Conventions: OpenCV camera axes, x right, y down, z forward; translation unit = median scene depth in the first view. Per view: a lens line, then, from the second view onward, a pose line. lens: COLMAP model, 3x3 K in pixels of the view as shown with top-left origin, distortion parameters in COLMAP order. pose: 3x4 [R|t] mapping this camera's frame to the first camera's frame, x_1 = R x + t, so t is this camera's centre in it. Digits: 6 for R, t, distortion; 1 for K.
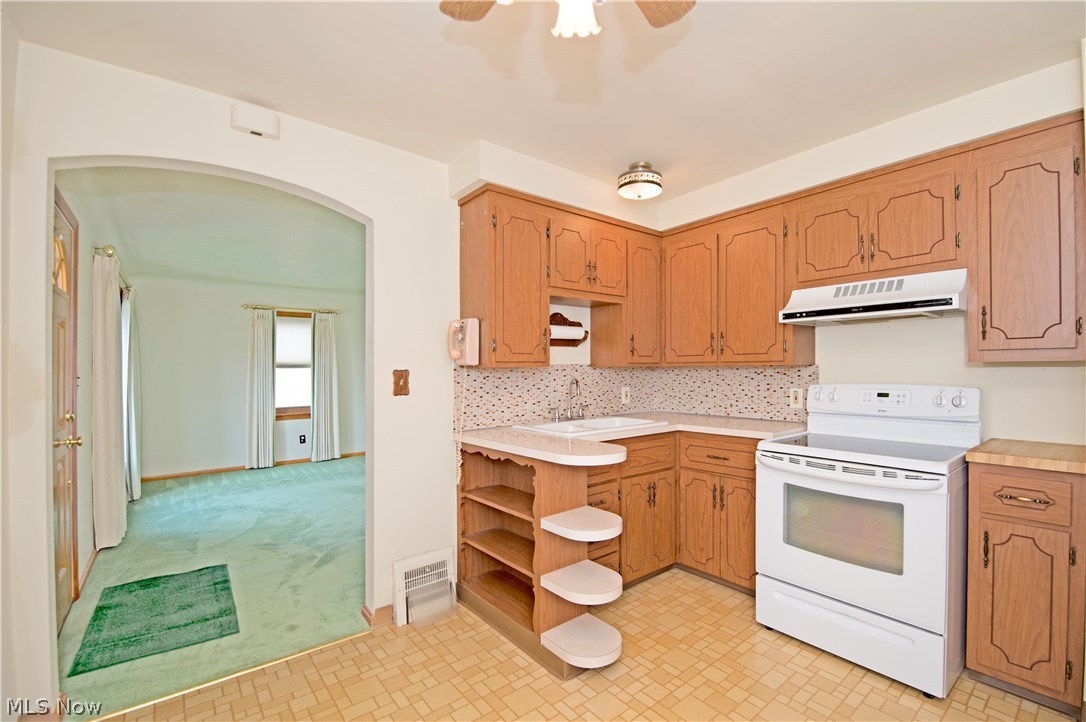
lens RADIAL K [[458.0, 0, 547.3], [0, 458.0, 359.7], [0, 0, 1]] dist [0.000458, -0.008486]
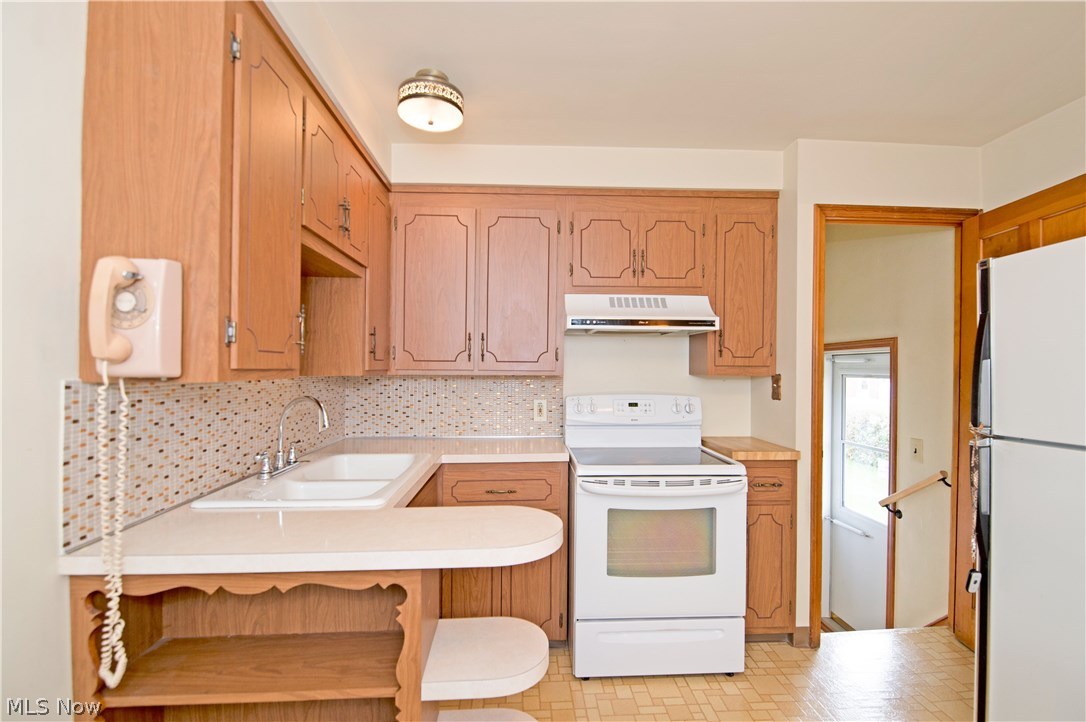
lens RADIAL K [[504.9, 0, 544.2], [0, 504.9, 366.4], [0, 0, 1]] dist [-0.000237, -0.013041]
pose [[0.590134, 0.015405, 0.807158, -0.310402], [-0.025507, 0.999675, -0.000430, -0.005193], [-0.806902, -0.020334, 0.590335, 0.452257]]
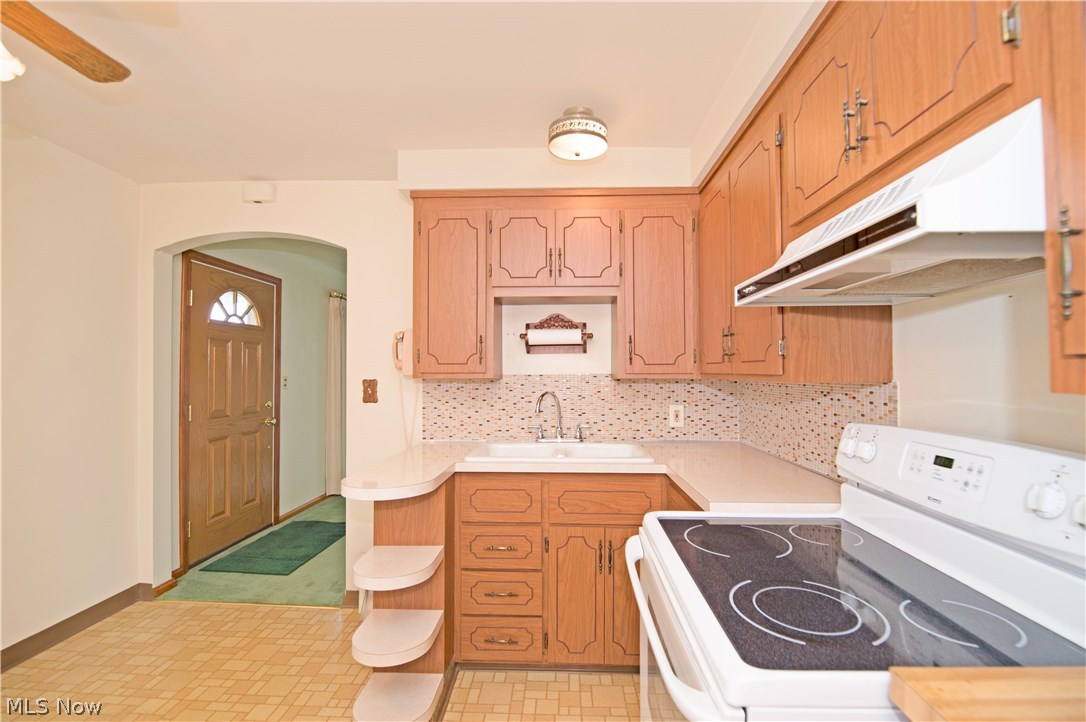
lens RADIAL K [[451.8, 0, 559.9], [0, 451.8, 356.9], [0, 0, 1]] dist [-0.000027, -0.007412]
pose [[0.767500, -0.013512, -0.640906, 0.688665], [0.007526, 0.999899, -0.012069, -0.014695], [0.641005, 0.004440, 0.767524, 0.436805]]
